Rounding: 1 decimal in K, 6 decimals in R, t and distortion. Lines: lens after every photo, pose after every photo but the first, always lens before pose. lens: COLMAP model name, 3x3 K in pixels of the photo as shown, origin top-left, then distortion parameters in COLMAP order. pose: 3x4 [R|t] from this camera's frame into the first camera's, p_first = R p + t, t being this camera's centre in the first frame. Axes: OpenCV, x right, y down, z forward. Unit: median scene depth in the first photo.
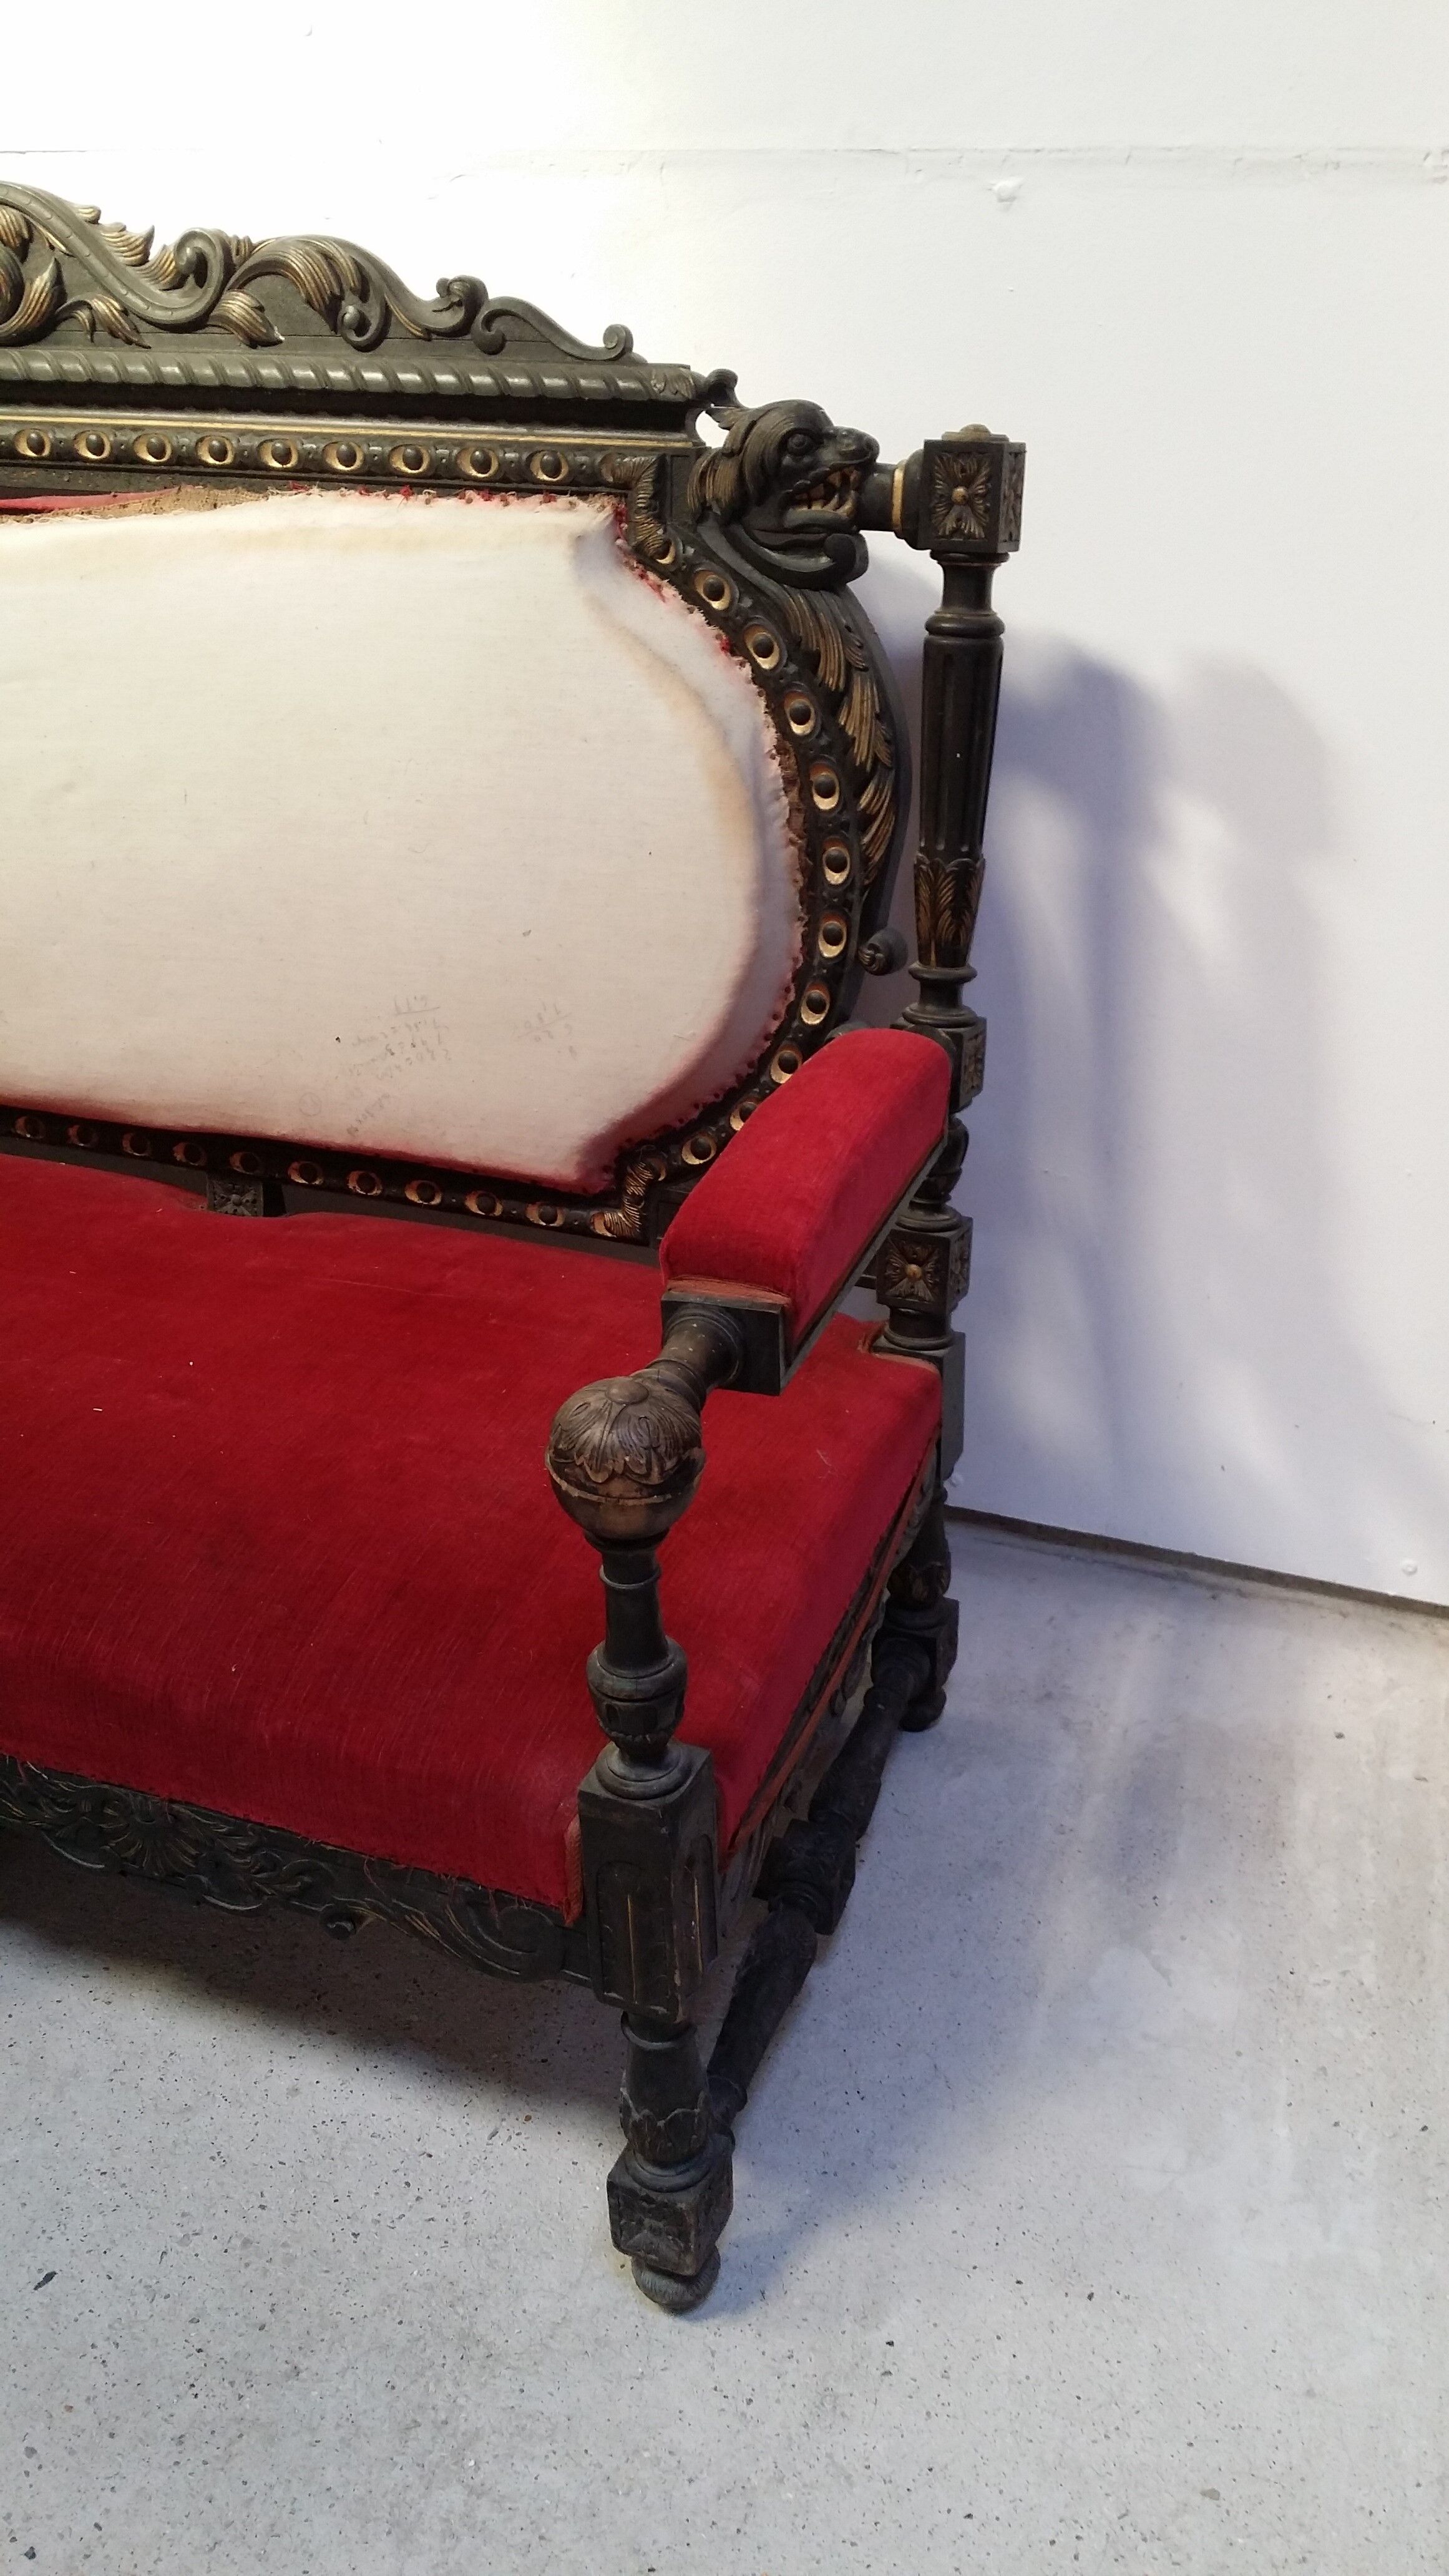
lens RADIAL K [[2313.6, 0, 760.9], [0, 2313.6, 1304.6], [0, 0, 1]] dist [0.103972, -0.228756]
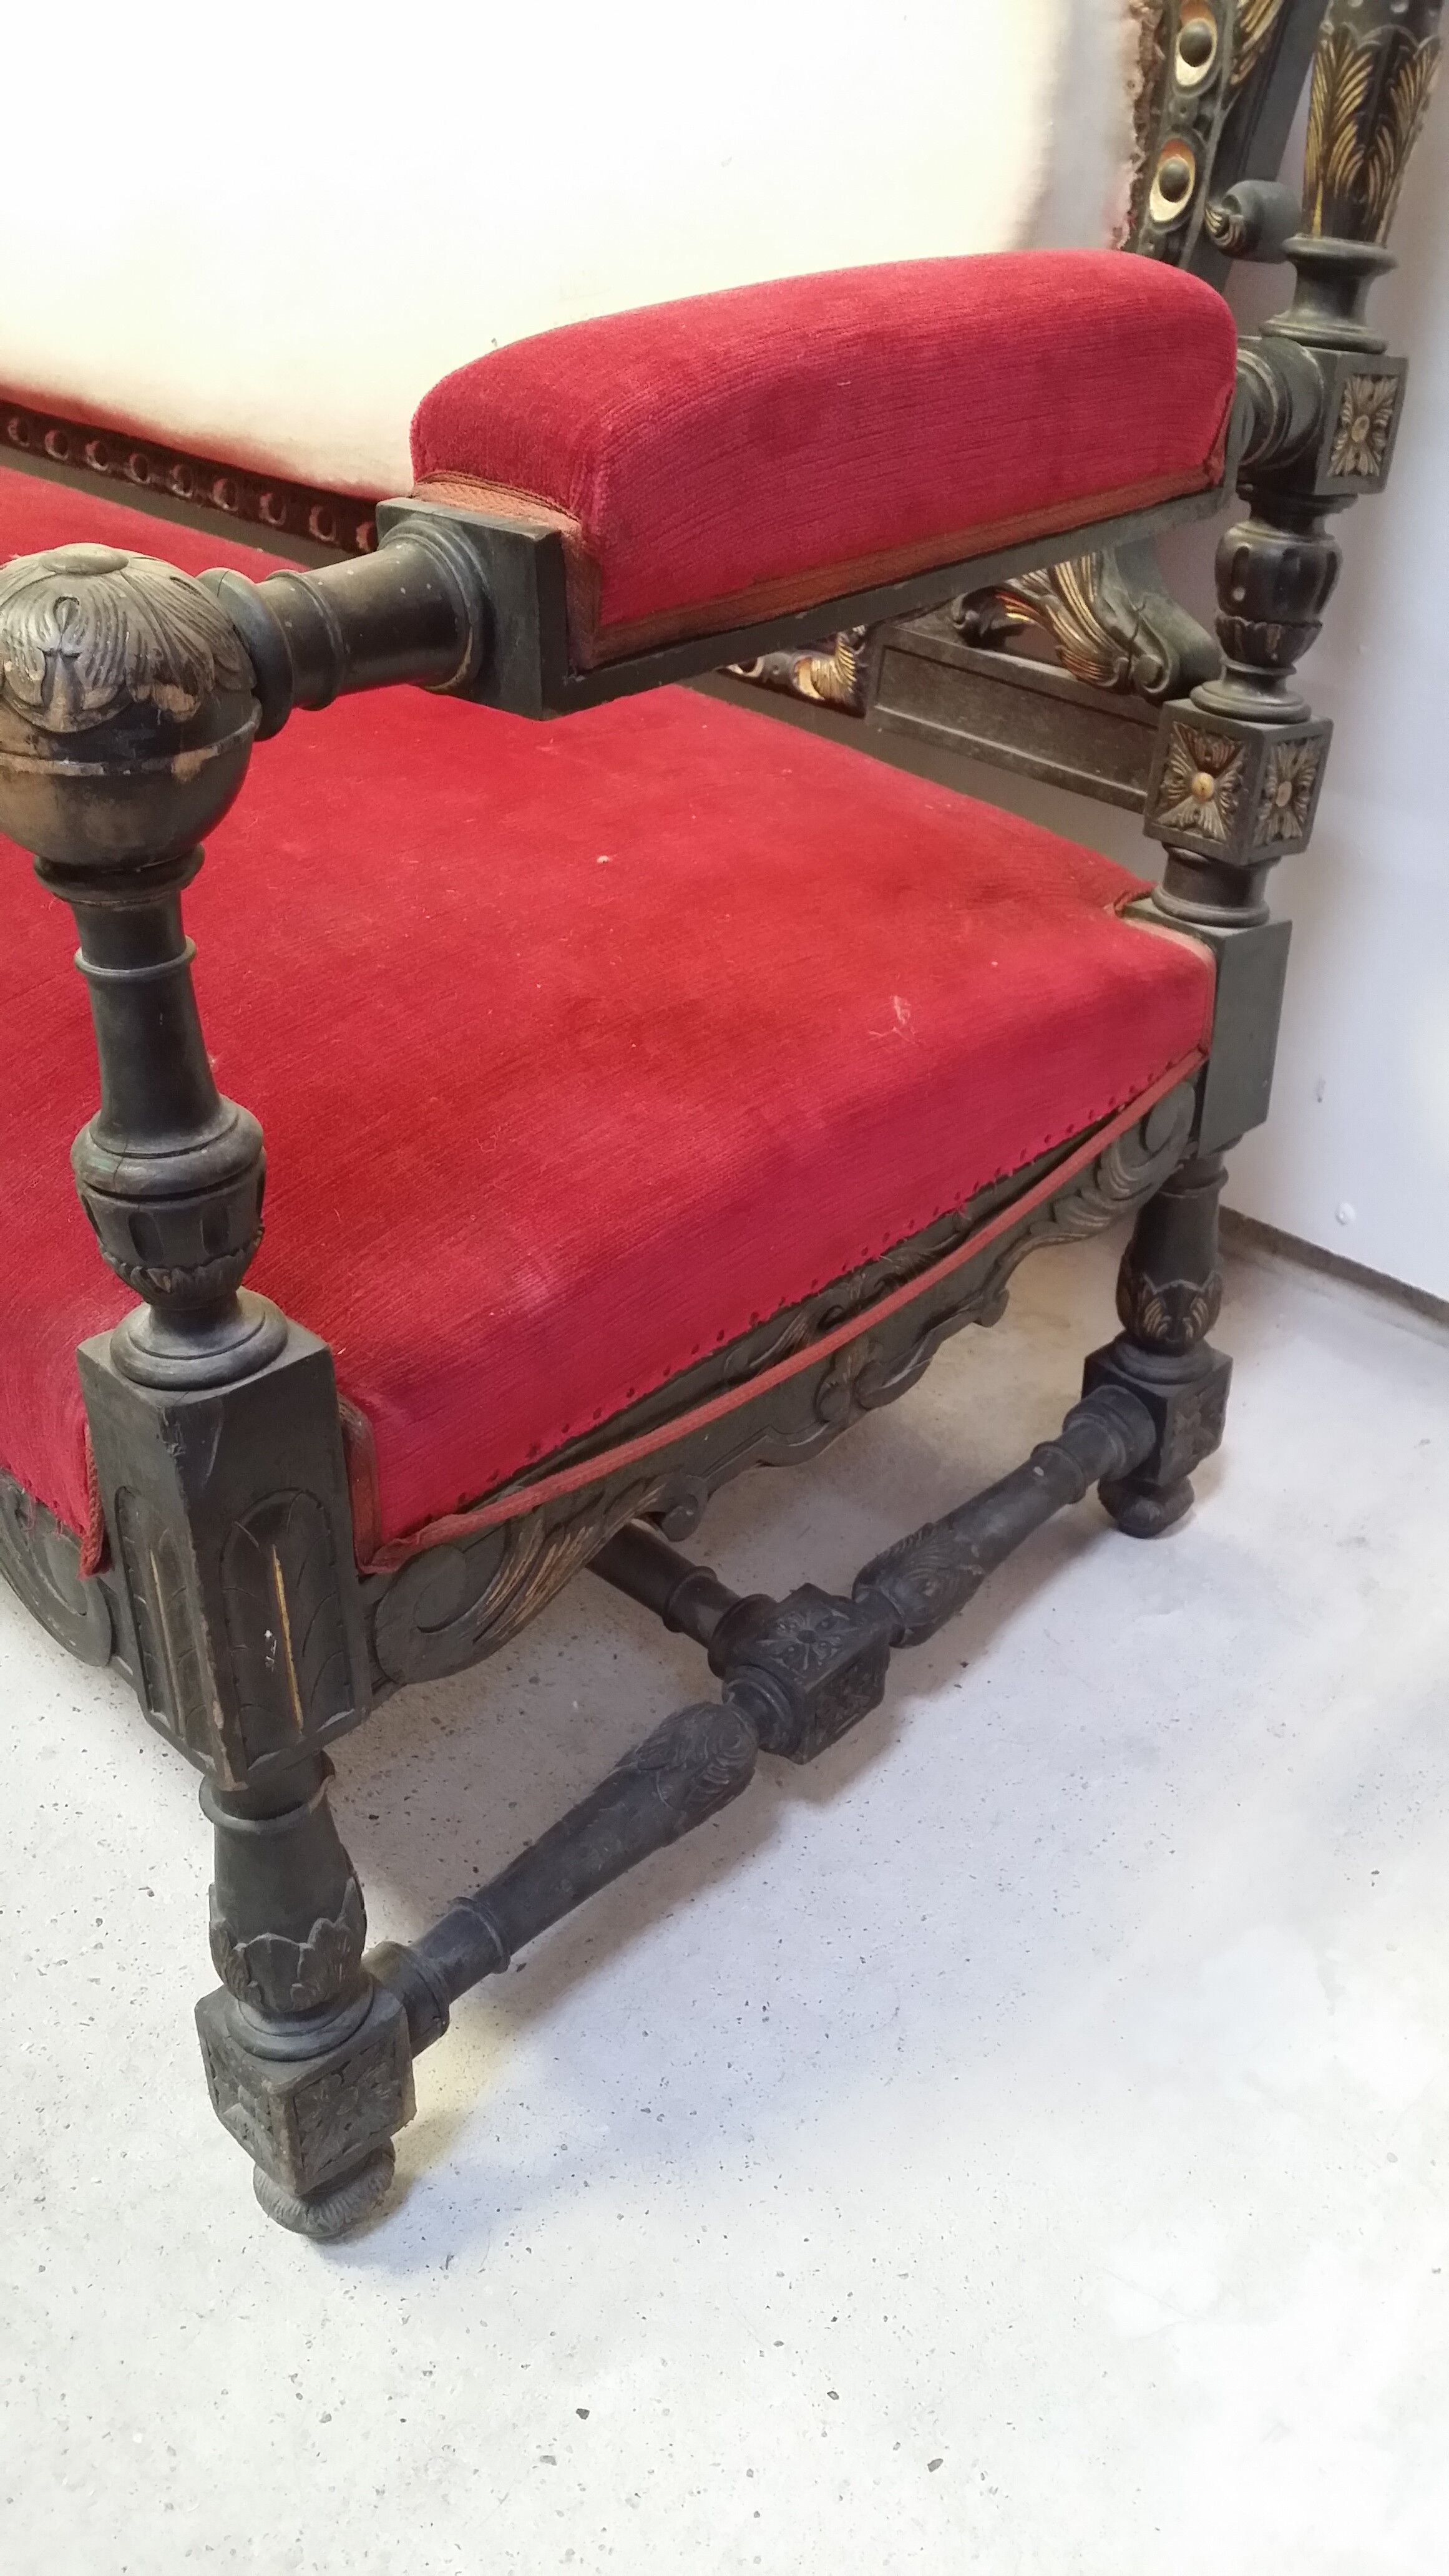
lens RADIAL K [[2310.5, 0, 760.0], [0, 2310.5, 1296.7], [0, 0, 1]] dist [0.107645, -0.227201]
pose [[0.919509, 0.225303, -0.322089, 0.195557], [-0.200153, 0.973611, 0.109642, 0.076576], [0.338292, -0.036350, 0.940339, 0.396901]]
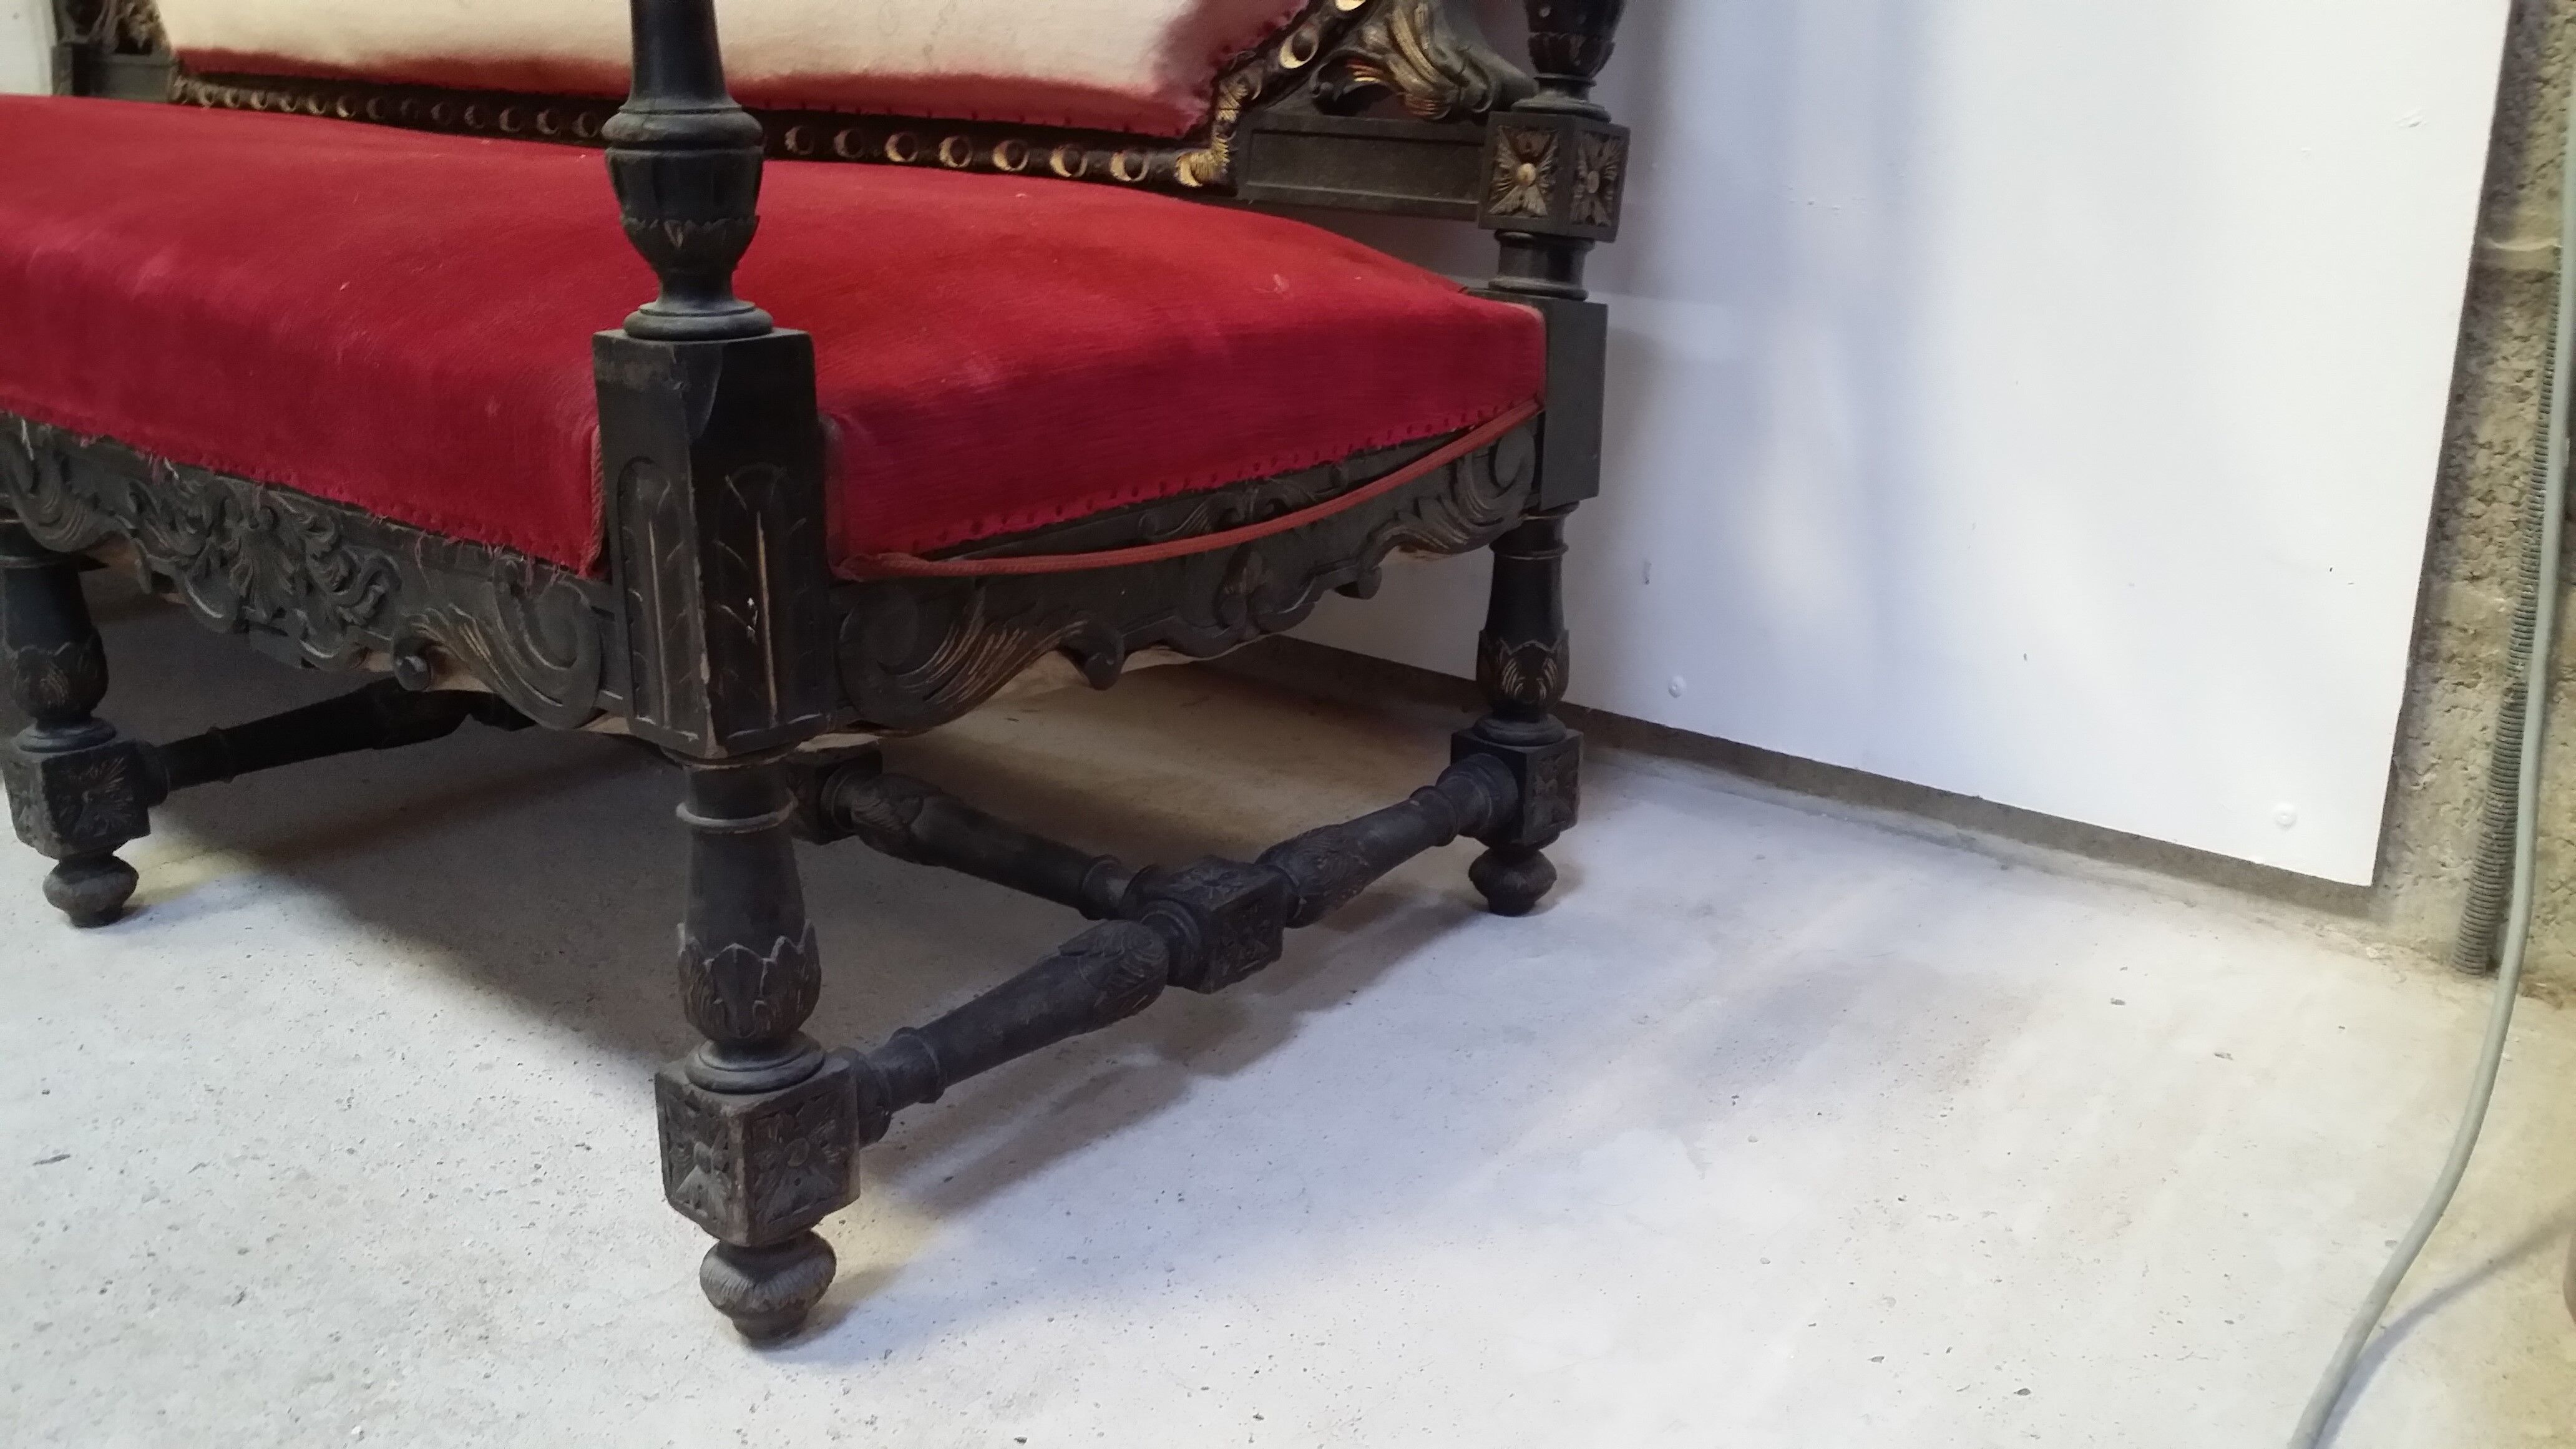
lens RADIAL K [[2310.5, 0, 1278.9], [0, 2310.5, 775.7], [0, 0, 1]] dist [0.107645, -0.227201]
pose [[0.945305, 0.130362, -0.299004, 0.246868], [-0.176810, 0.975100, -0.133858, 0.294502], [0.274109, 0.179404, 0.944817, 0.339103]]
